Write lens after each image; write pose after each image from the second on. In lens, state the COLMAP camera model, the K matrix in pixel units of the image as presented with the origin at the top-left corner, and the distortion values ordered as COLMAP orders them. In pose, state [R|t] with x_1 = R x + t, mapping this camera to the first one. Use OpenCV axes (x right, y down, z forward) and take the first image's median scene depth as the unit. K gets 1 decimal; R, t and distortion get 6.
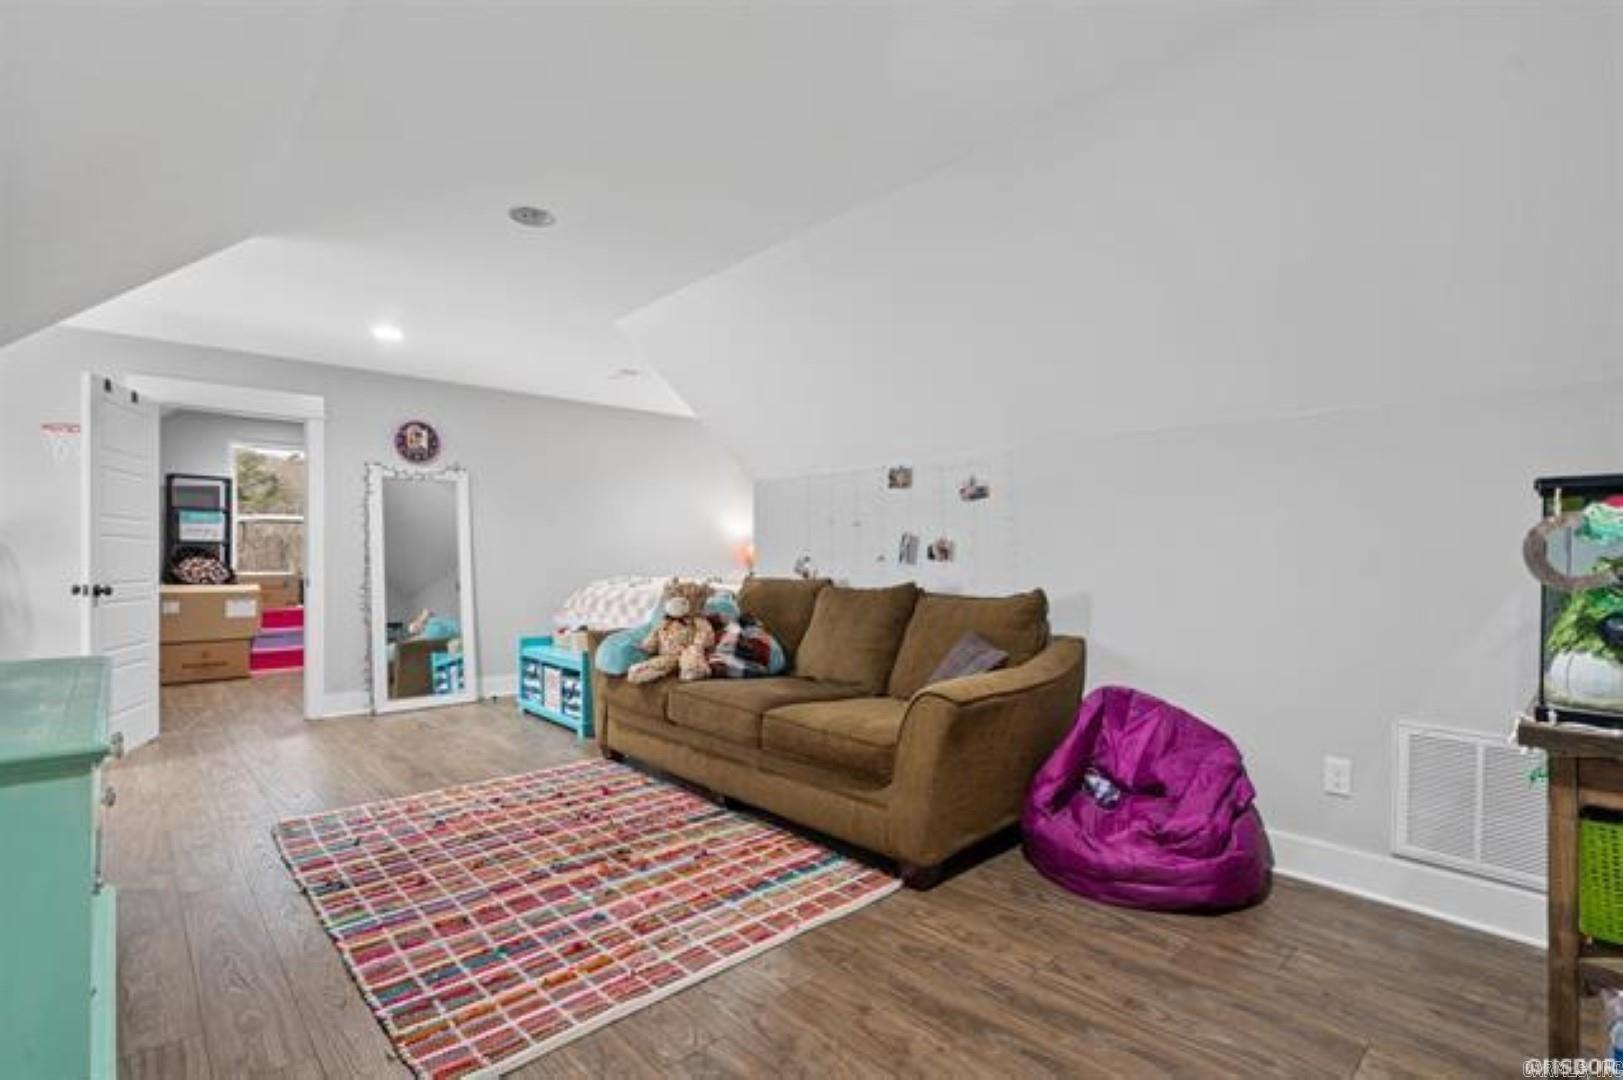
lens RADIAL K [[752.2, 0, 808.8], [0, 752.2, 554.2], [0, 0, 1]] dist [-0.000735, 0.000068]
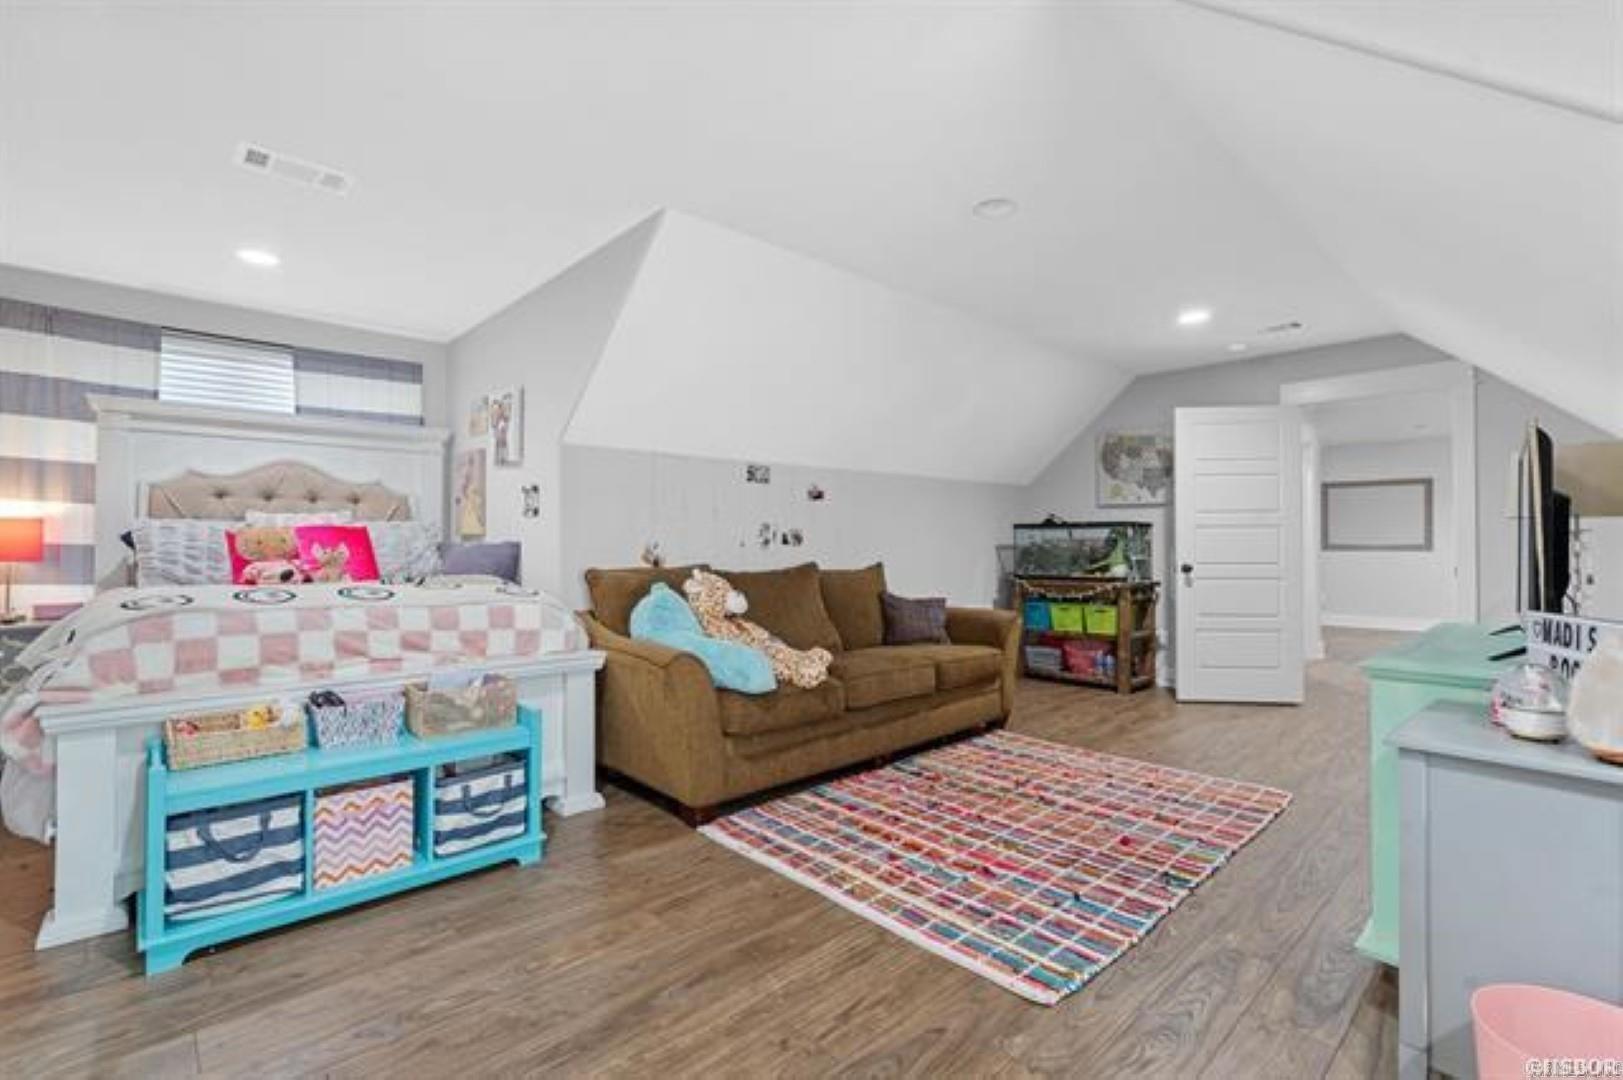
lens RADIAL K [[735.5, 0, 805.6], [0, 735.5, 533.4], [0, 0, 1]] dist [-0.000092, 0.000609]
pose [[-0.005436, 0.008287, 0.999951, -1.096570], [-0.000685, 0.999965, -0.008291, -0.001447], [-0.999985, -0.000730, -0.005430, 1.018227]]
